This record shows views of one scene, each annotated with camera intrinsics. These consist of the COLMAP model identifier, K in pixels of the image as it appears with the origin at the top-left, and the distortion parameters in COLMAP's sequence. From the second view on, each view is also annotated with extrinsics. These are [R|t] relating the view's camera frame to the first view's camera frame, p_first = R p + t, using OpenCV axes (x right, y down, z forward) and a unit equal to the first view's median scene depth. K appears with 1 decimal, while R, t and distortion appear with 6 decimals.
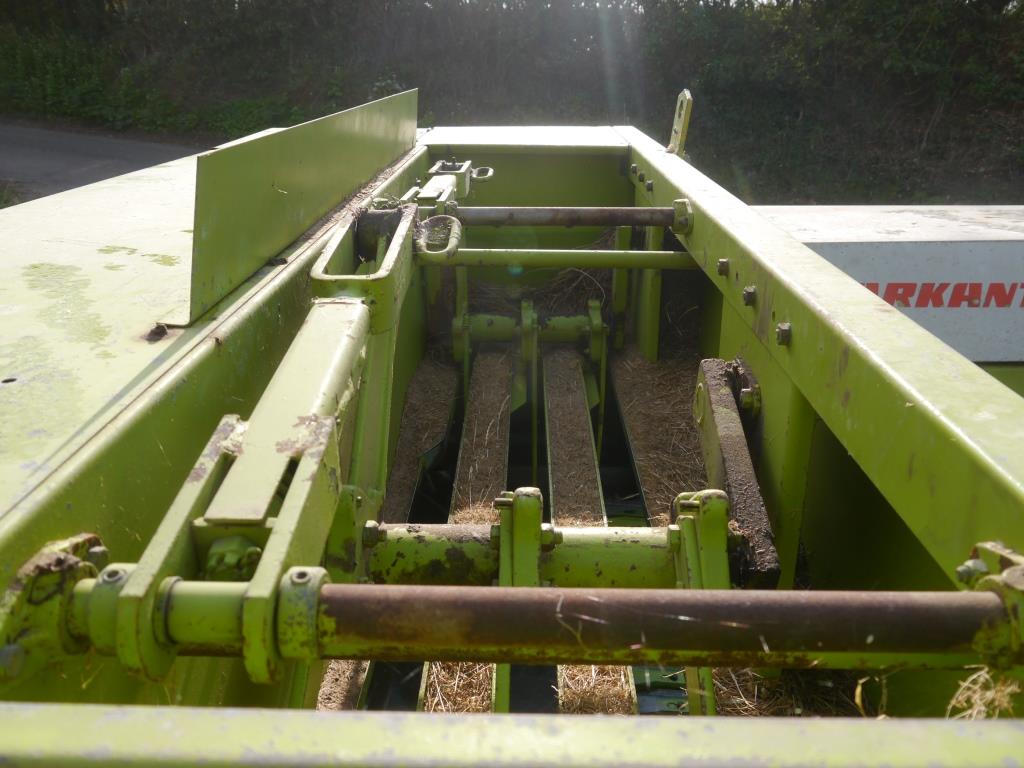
lens RADIAL K [[893.0, 0, 512.0], [0, 893.0, 384.7], [0, 0, 1]] dist [-0.011121, -0.000032]
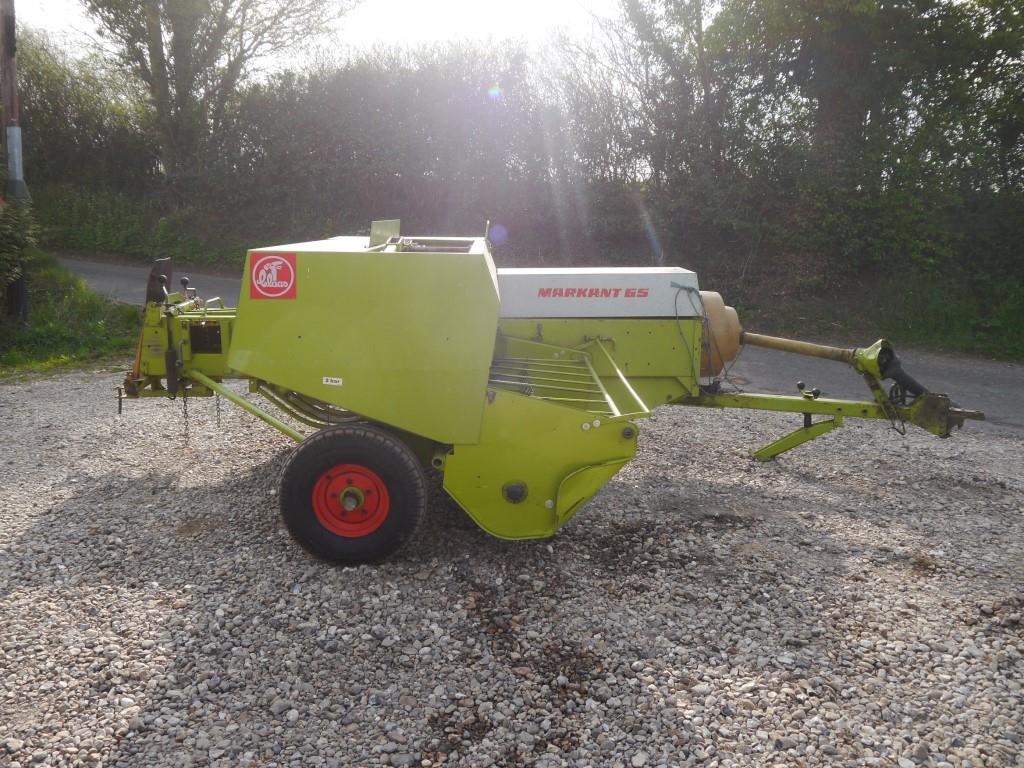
lens RADIAL K [[841.6, 0, 512.1], [0, 841.6, 383.2], [0, 0, 1]] dist [-0.027992, 0.017184]
pose [[0.998651, 0.004687, 0.051720, 0.015027], [0.003357, 0.988010, -0.154354, 0.080434], [-0.051823, 0.154319, 0.986661, -0.213979]]
